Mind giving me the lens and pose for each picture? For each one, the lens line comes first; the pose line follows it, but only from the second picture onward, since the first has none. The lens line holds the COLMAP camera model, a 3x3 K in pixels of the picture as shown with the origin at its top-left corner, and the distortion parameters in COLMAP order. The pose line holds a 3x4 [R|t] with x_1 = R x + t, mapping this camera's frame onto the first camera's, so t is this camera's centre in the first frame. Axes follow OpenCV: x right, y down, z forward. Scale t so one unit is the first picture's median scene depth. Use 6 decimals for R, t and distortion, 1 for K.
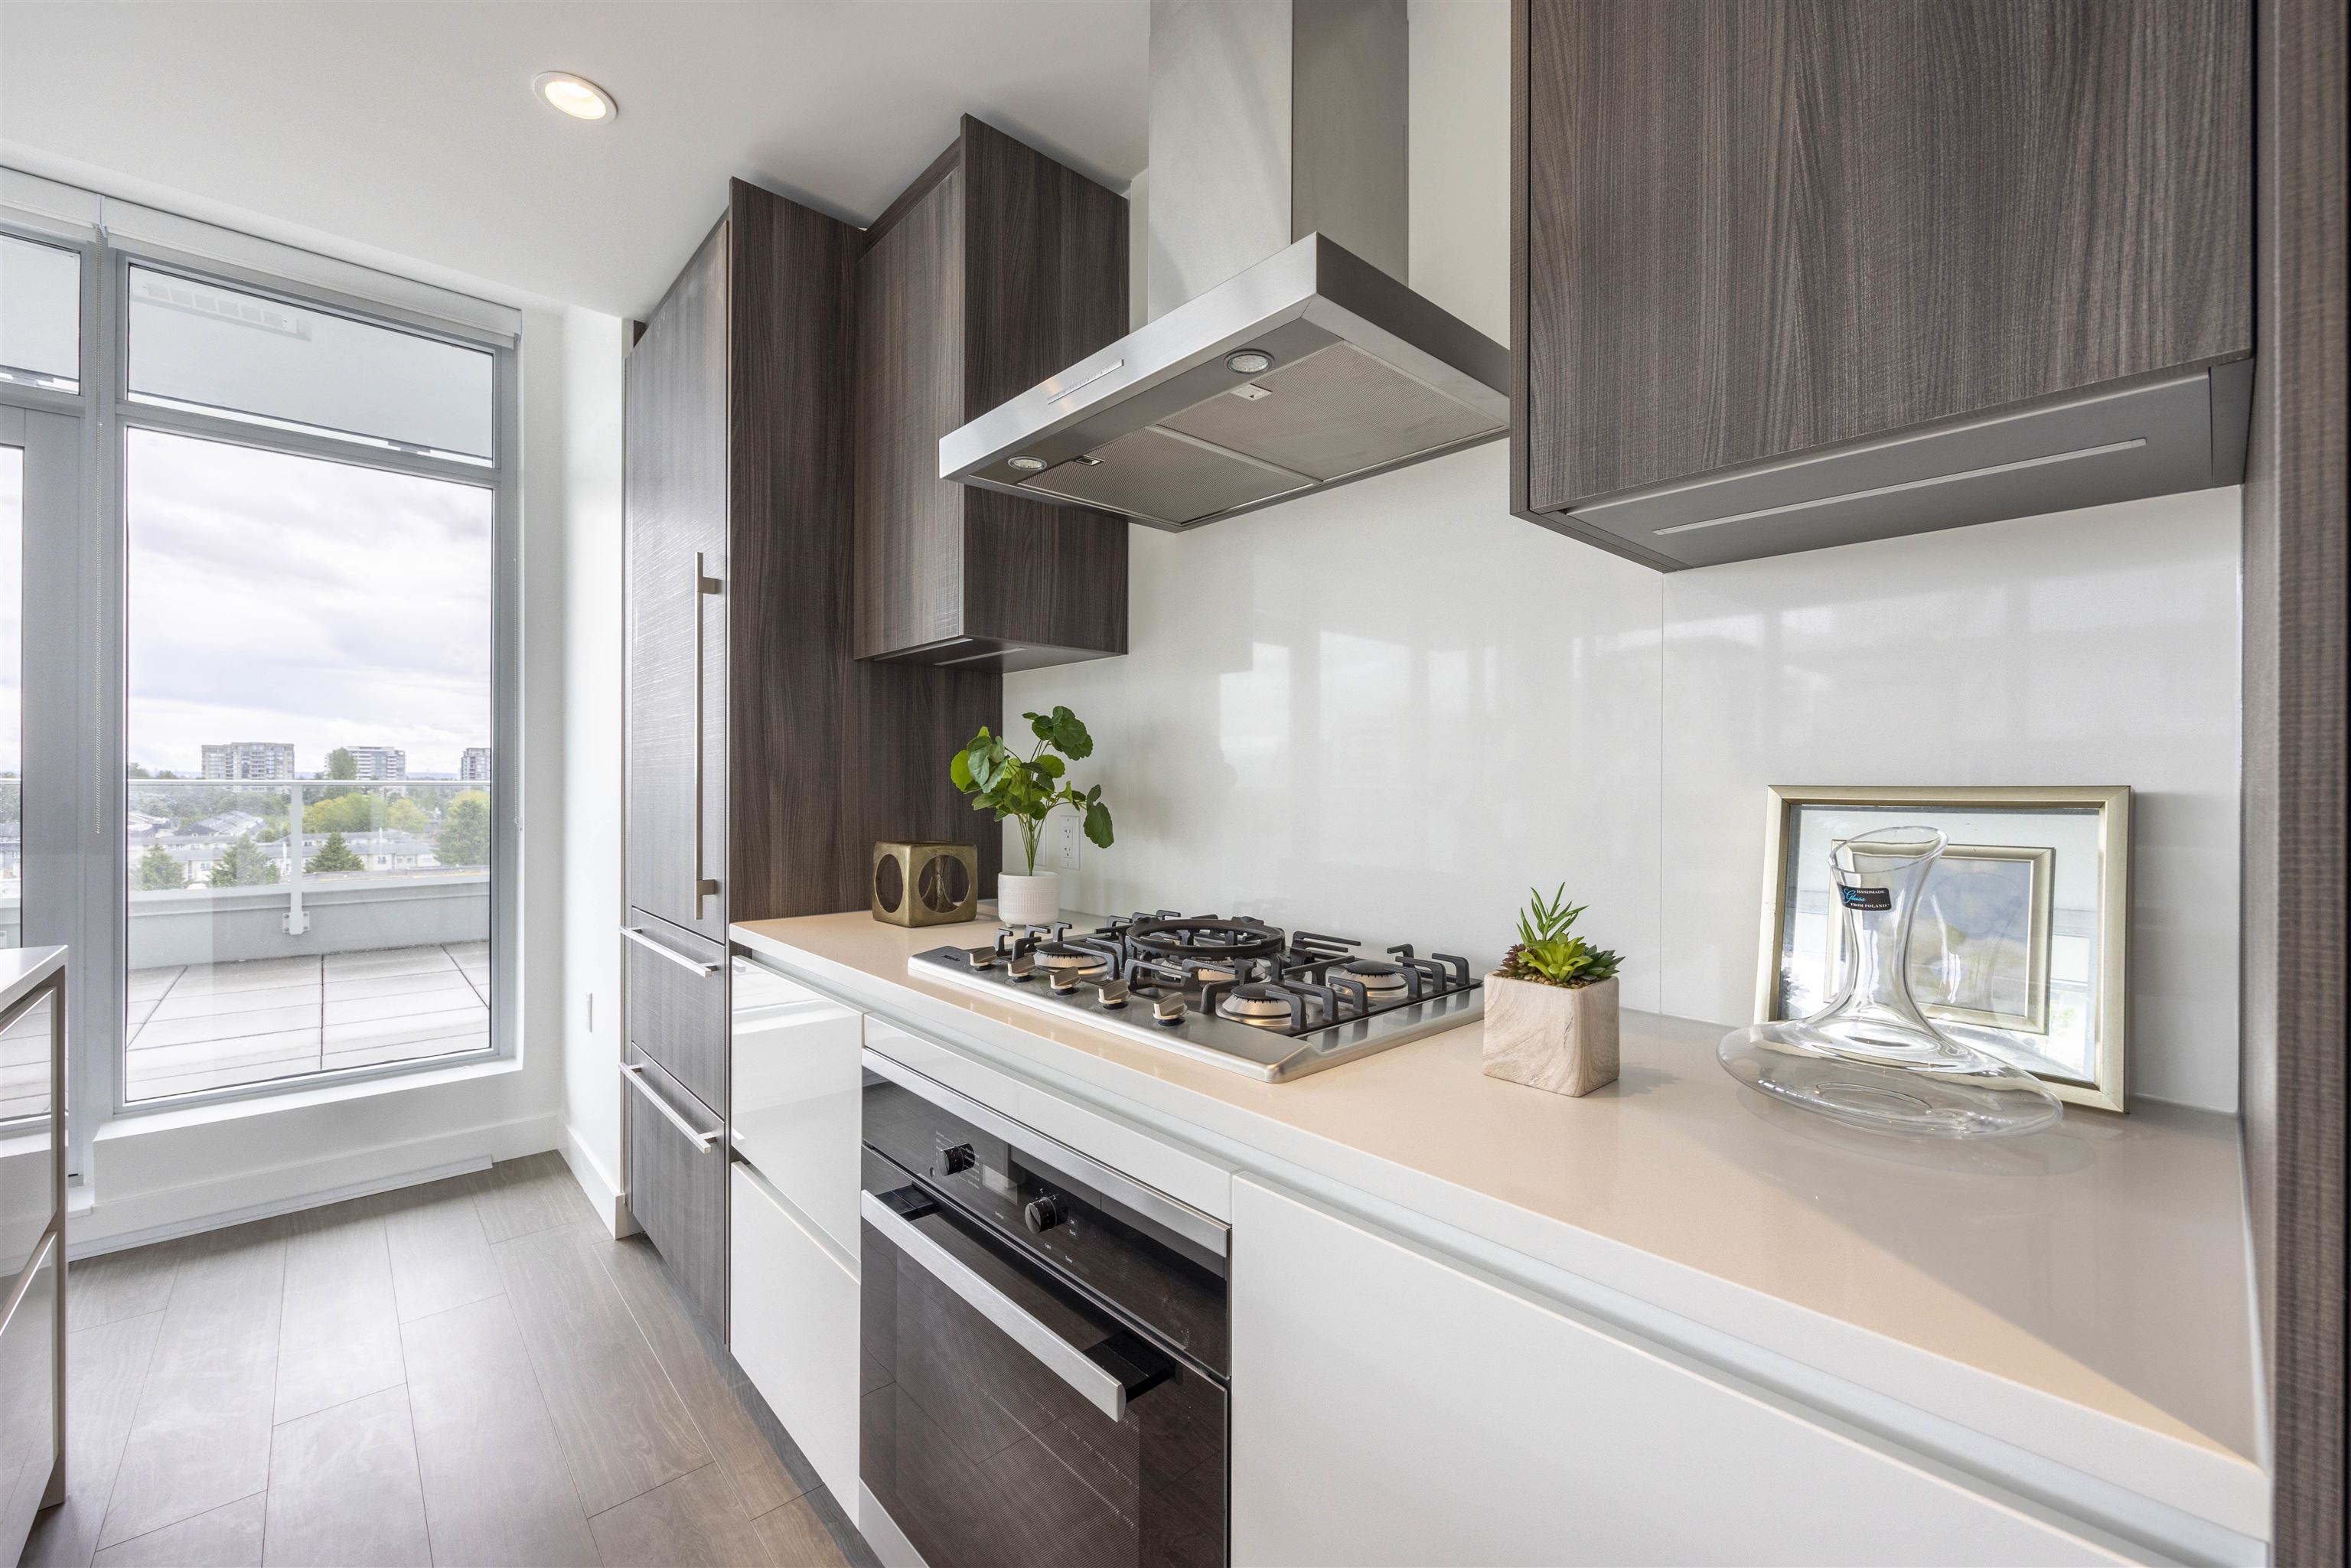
lens RADIAL K [[947.5, 0, 1172.1], [0, 947.5, 784.6], [0, 0, 1]] dist [0.000514, -0.000654]
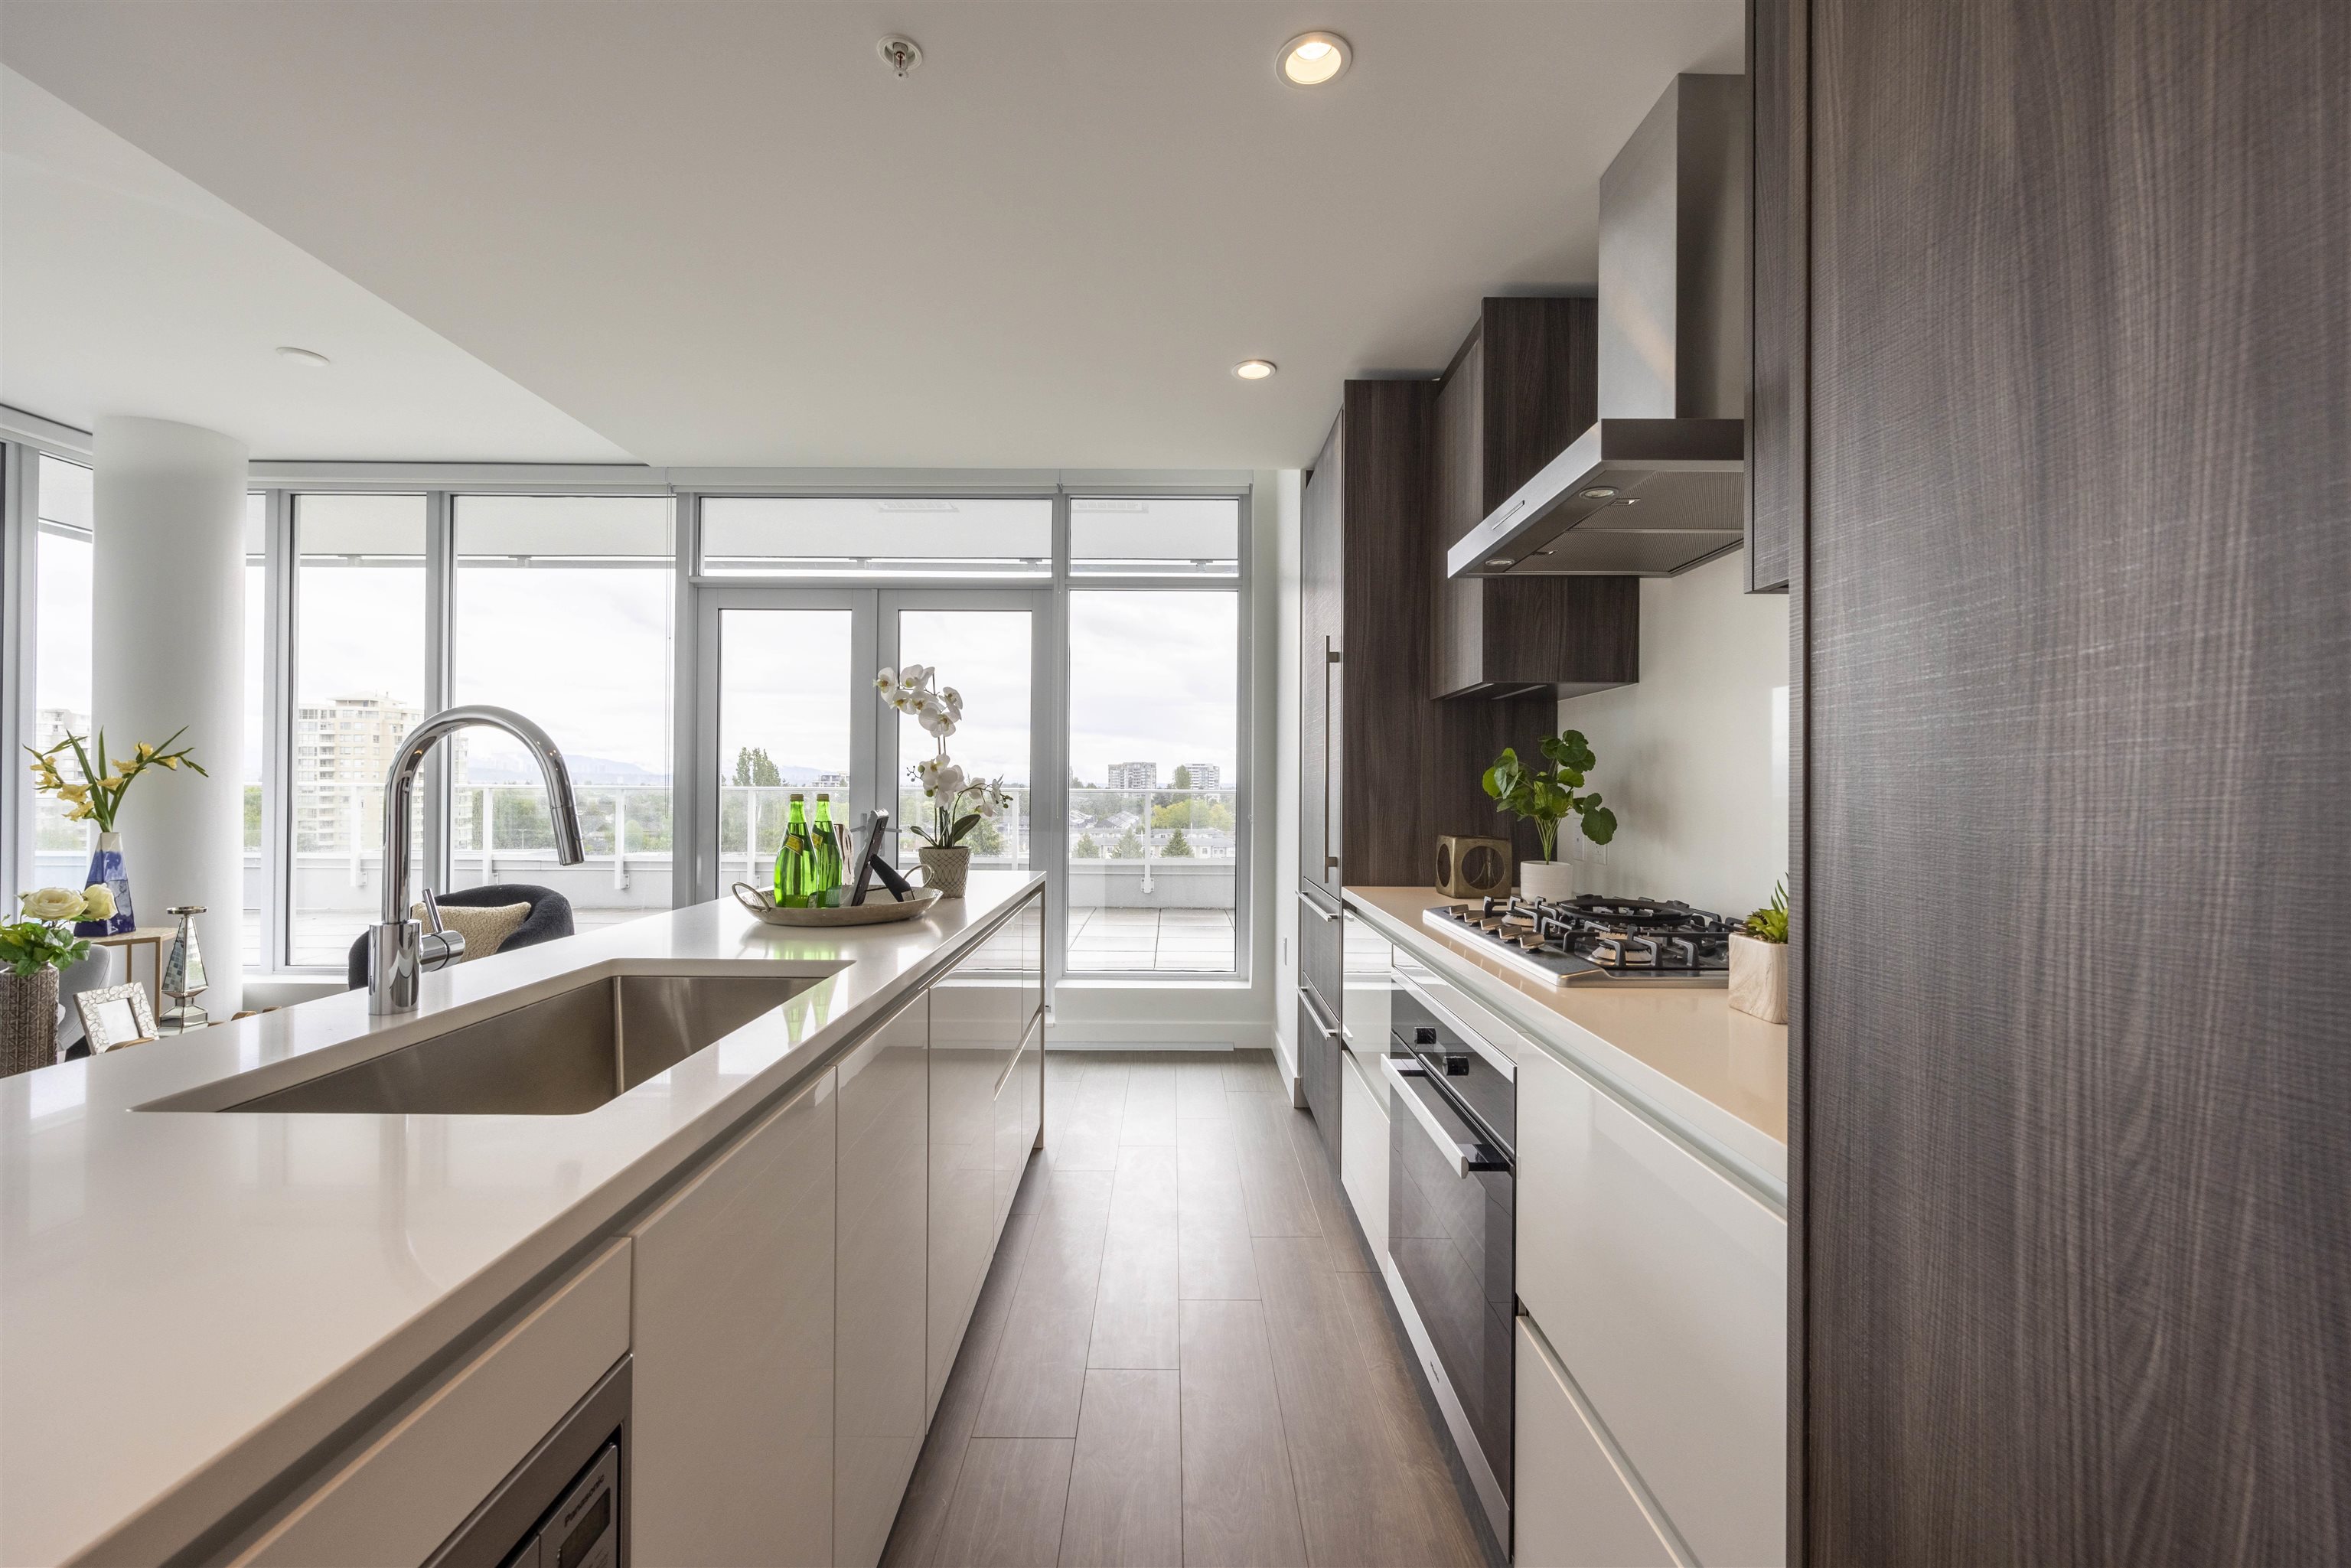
lens RADIAL K [[947.5, 0, 1170.5], [0, 947.5, 783.8], [0, 0, 1]] dist [0.000514, -0.000654]
pose [[0.743739, -0.002516, -0.668465, 0.306731], [-0.004954, 0.999945, -0.009276, 0.001788], [0.668452, 0.010211, 0.743685, -0.262072]]
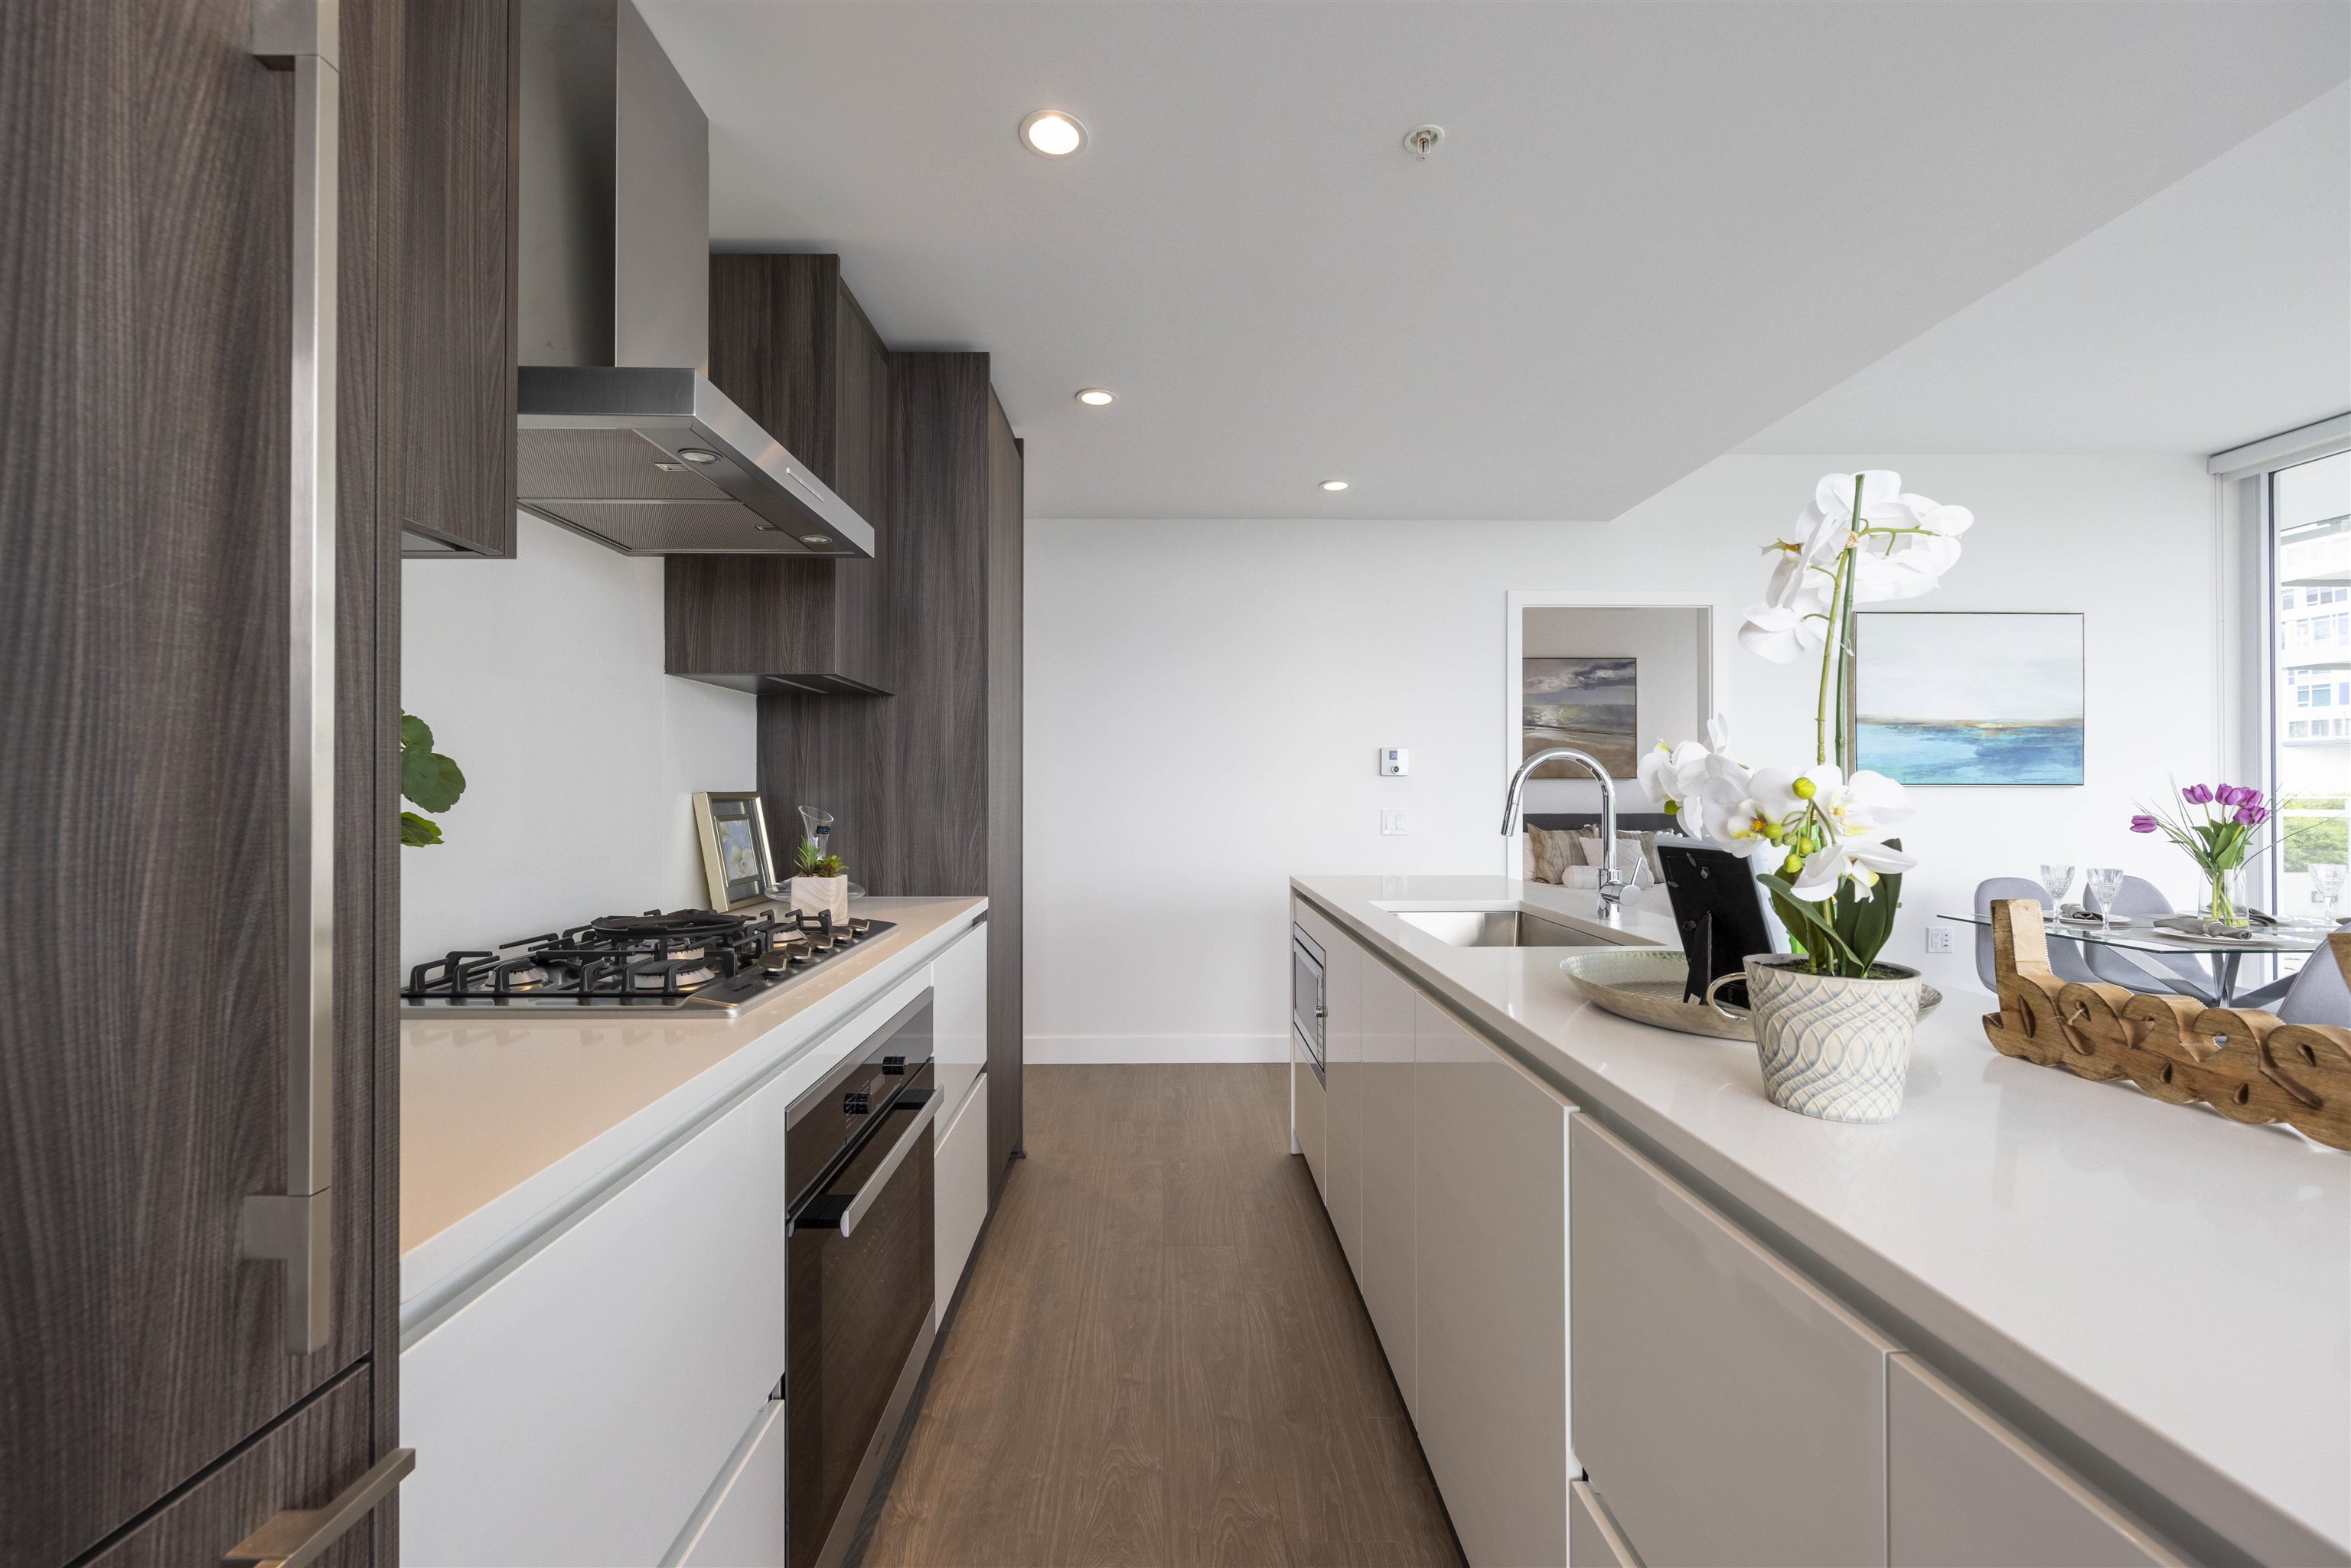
lens RADIAL K [[947.5, 0, 1171.0], [0, 947.5, 790.0], [0, 0, 1]] dist [0.000514, -0.000654]
pose [[-0.749769, -0.004003, 0.661688, -0.822449], [-0.001769, 0.999990, 0.004045, -0.007249], [-0.661698, 0.001862, -0.749768, 1.016170]]
